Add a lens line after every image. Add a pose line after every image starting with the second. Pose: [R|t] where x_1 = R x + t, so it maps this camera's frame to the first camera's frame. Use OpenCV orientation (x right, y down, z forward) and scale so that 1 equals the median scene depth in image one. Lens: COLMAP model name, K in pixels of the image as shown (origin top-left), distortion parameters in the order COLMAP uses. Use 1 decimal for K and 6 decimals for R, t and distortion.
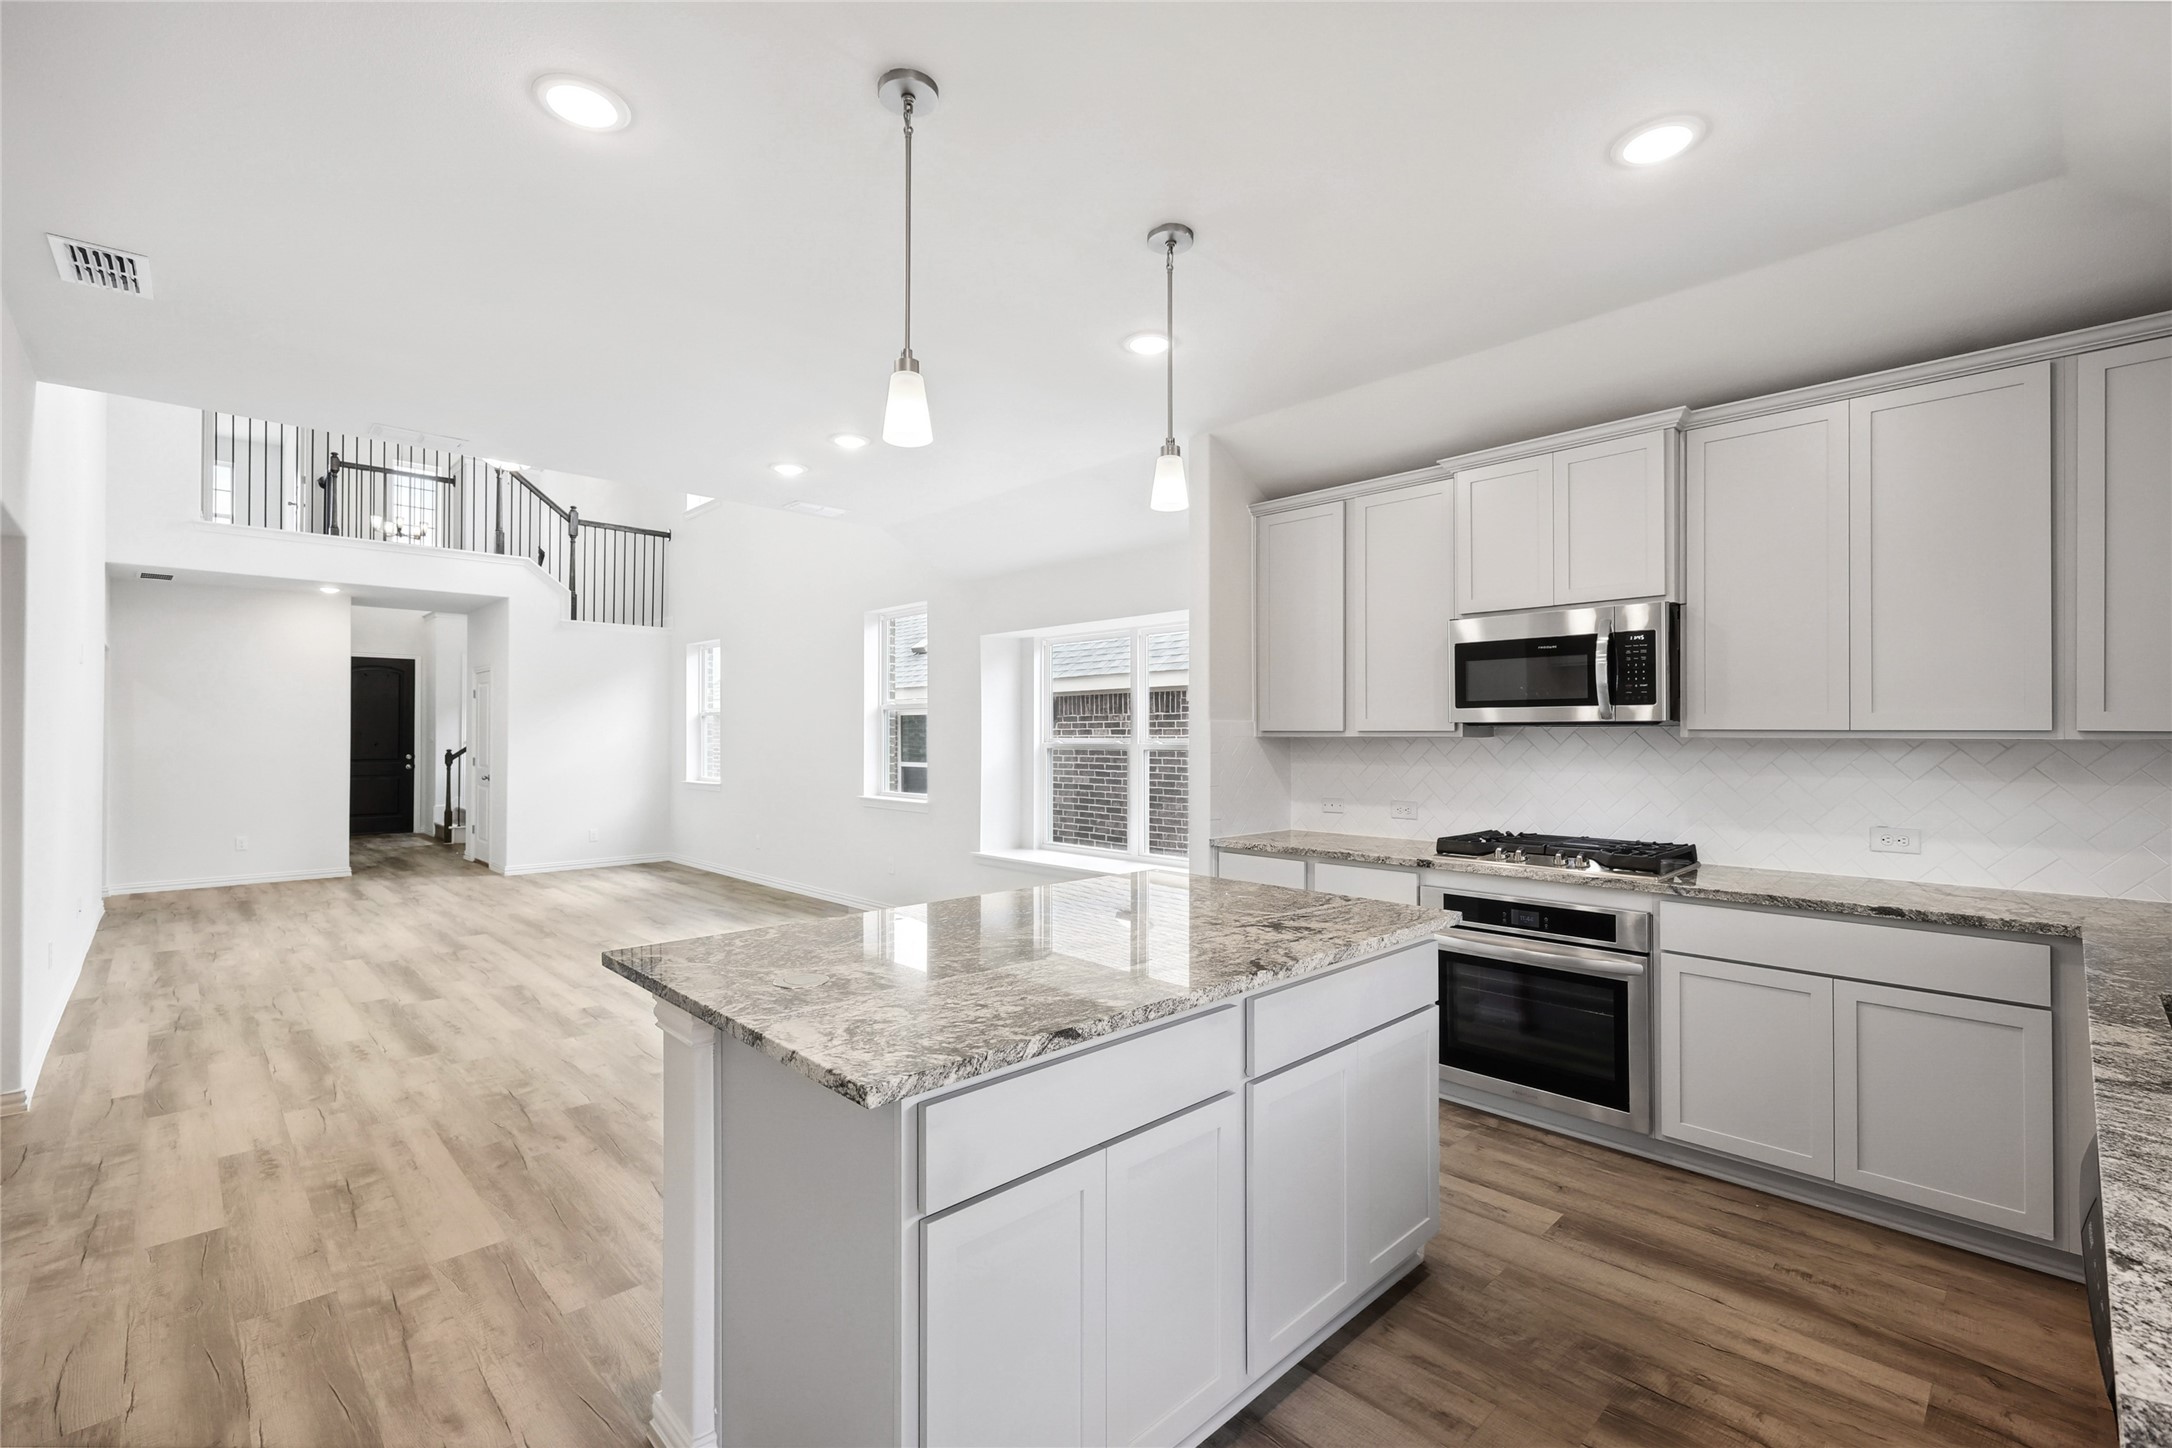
lens RADIAL K [[949.8, 0, 1084.5], [0, 949.8, 726.2], [0, 0, 1]] dist [0.005204, 0.000180]
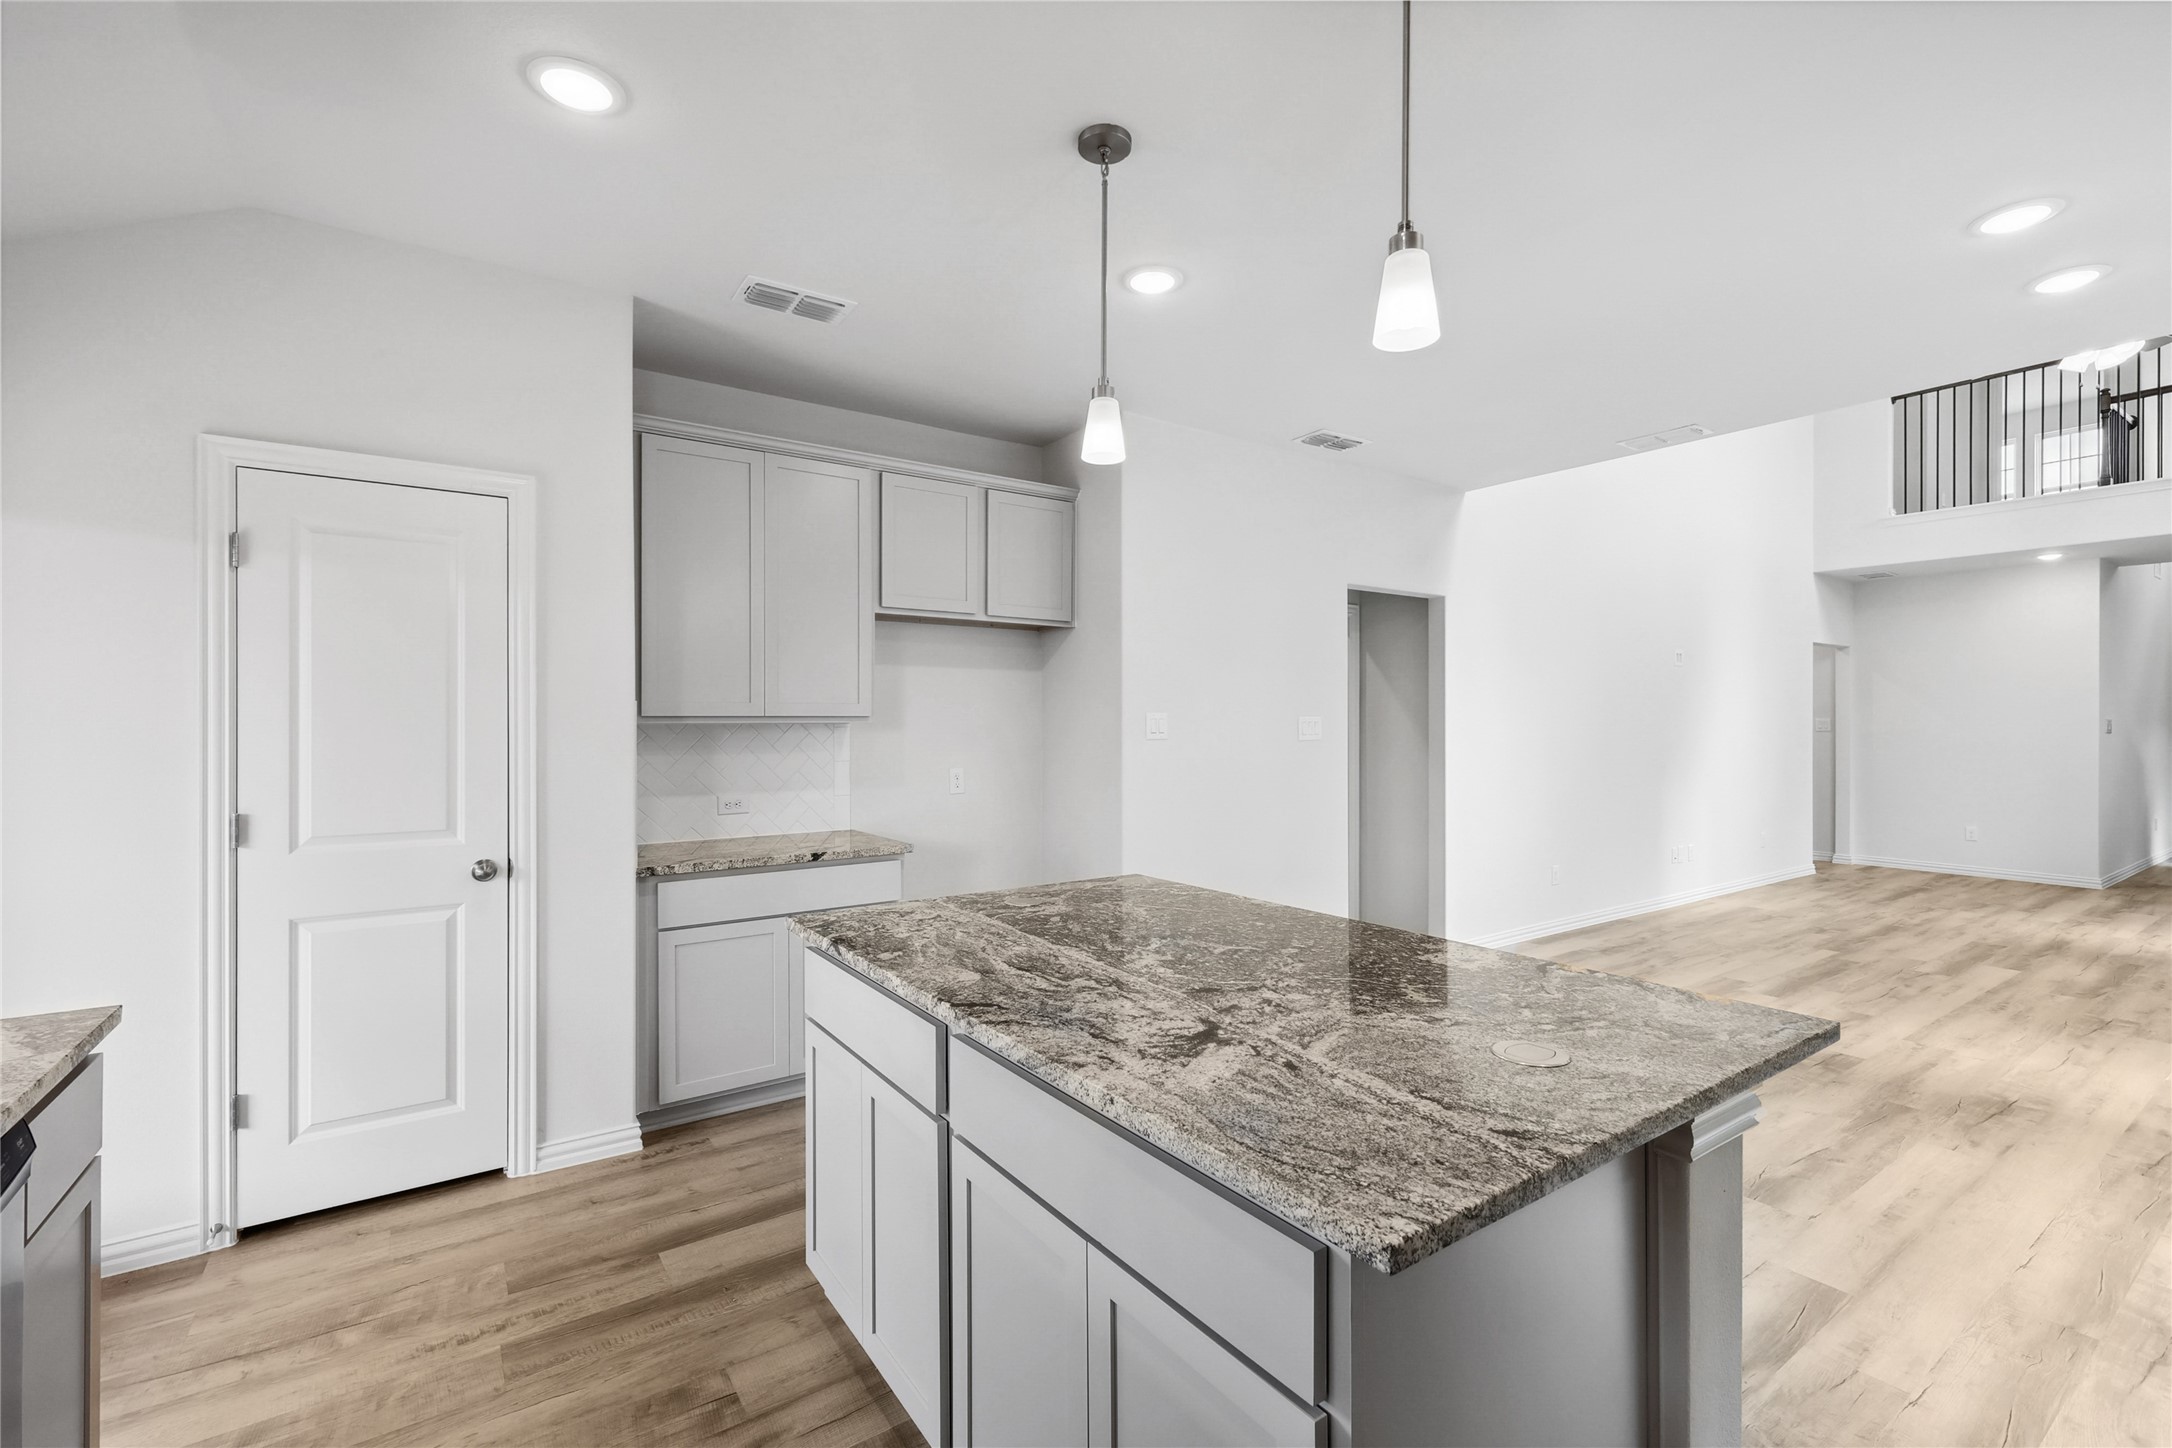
lens RADIAL K [[949.8, 0, 1089.3], [0, 949.8, 719.8], [0, 0, 1]] dist [0.005204, 0.000180]
pose [[-0.158430, -0.001314, -0.987369, 0.405838], [0.008160, 0.999963, -0.002640, 0.004063], [0.987336, -0.008475, -0.158413, 0.507576]]
